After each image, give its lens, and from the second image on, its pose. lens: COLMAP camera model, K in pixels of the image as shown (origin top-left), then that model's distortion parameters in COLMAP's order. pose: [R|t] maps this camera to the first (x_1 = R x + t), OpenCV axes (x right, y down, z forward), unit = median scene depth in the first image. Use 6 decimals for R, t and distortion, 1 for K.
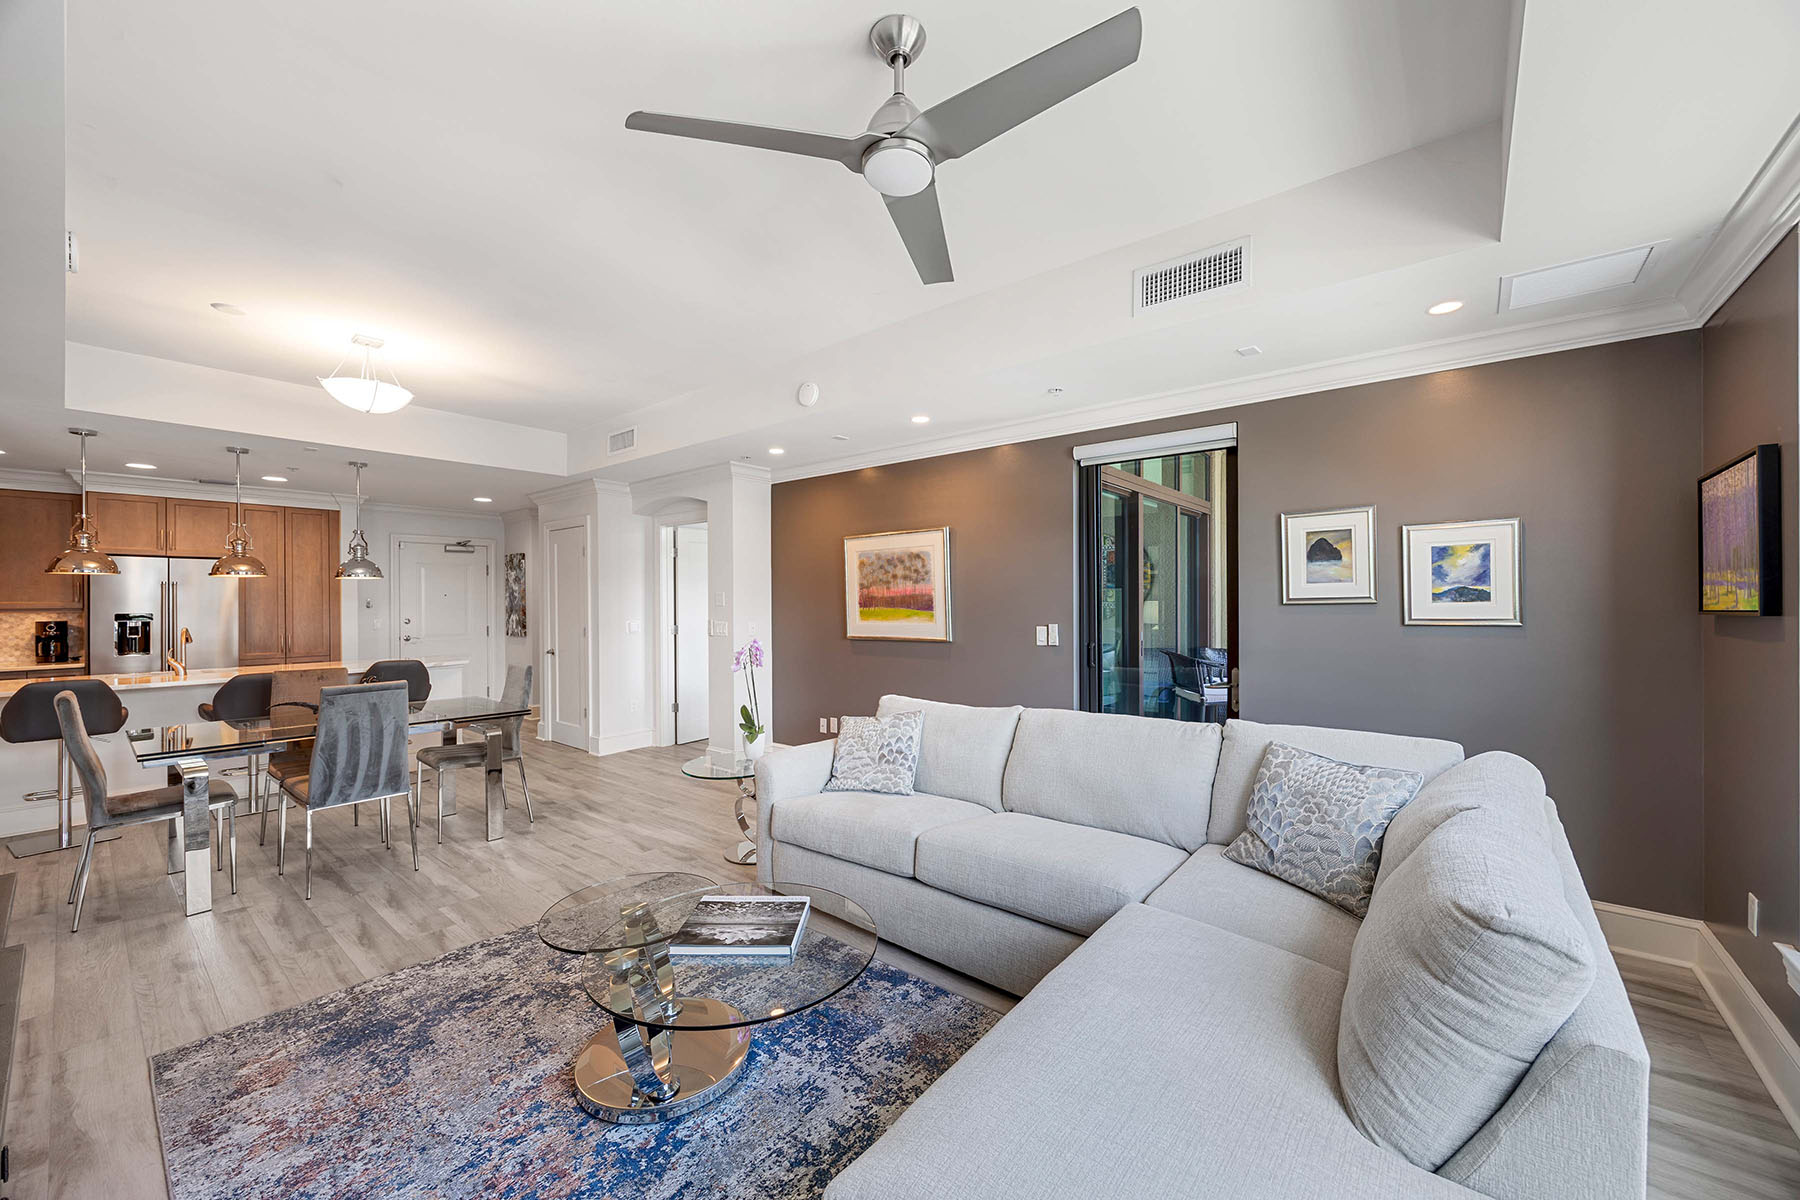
lens RADIAL K [[679.8, 0, 900.0], [0, 679.8, 600.0], [0, 0, 1]] dist [-0.002606, -0.000314]
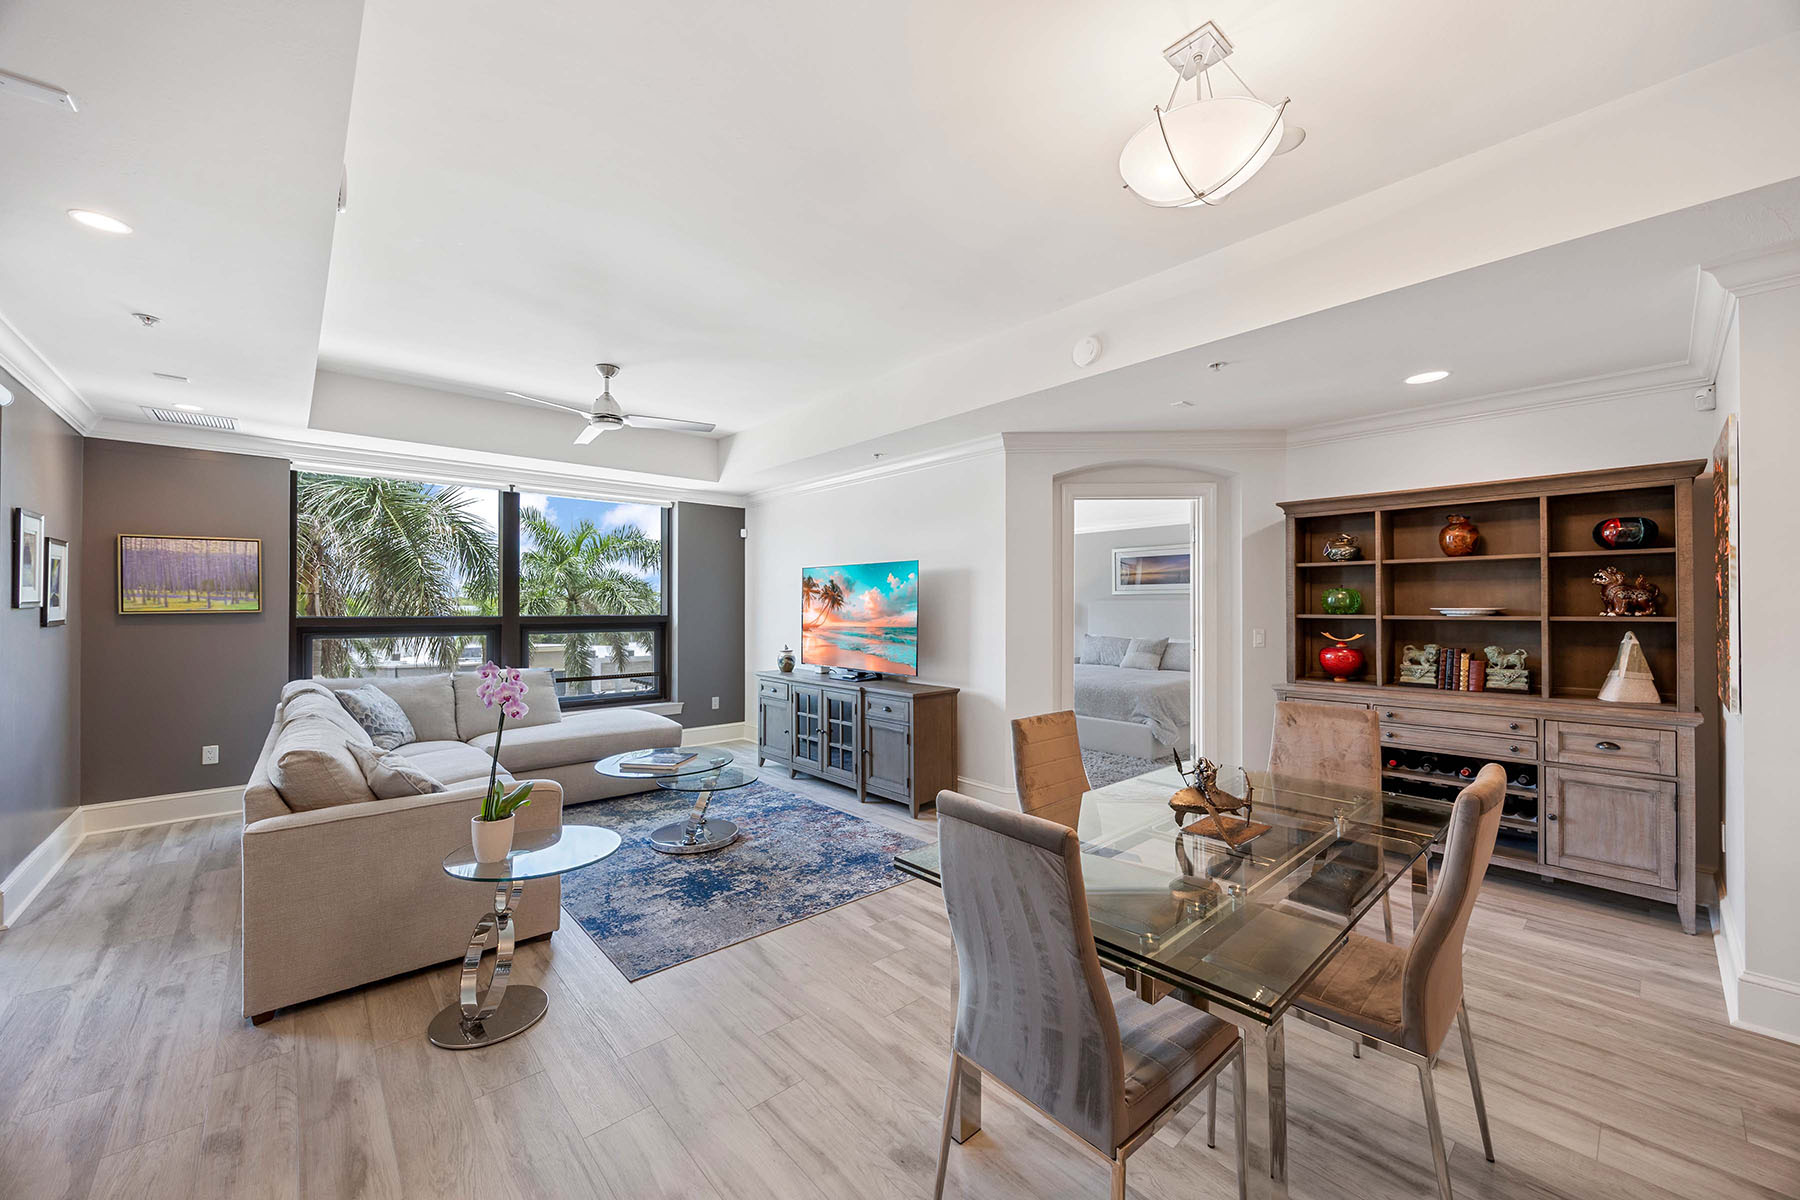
lens RADIAL K [[679.8, 0, 900.0], [0, 679.8, 600.0], [0, 0, 1]] dist [-0.002606, -0.000314]
pose [[-0.988172, 0.011007, 0.152954, -1.035813], [0.009524, 0.999900, -0.010427, 0.014457], [-0.153053, -0.008846, -0.988178, 2.392435]]
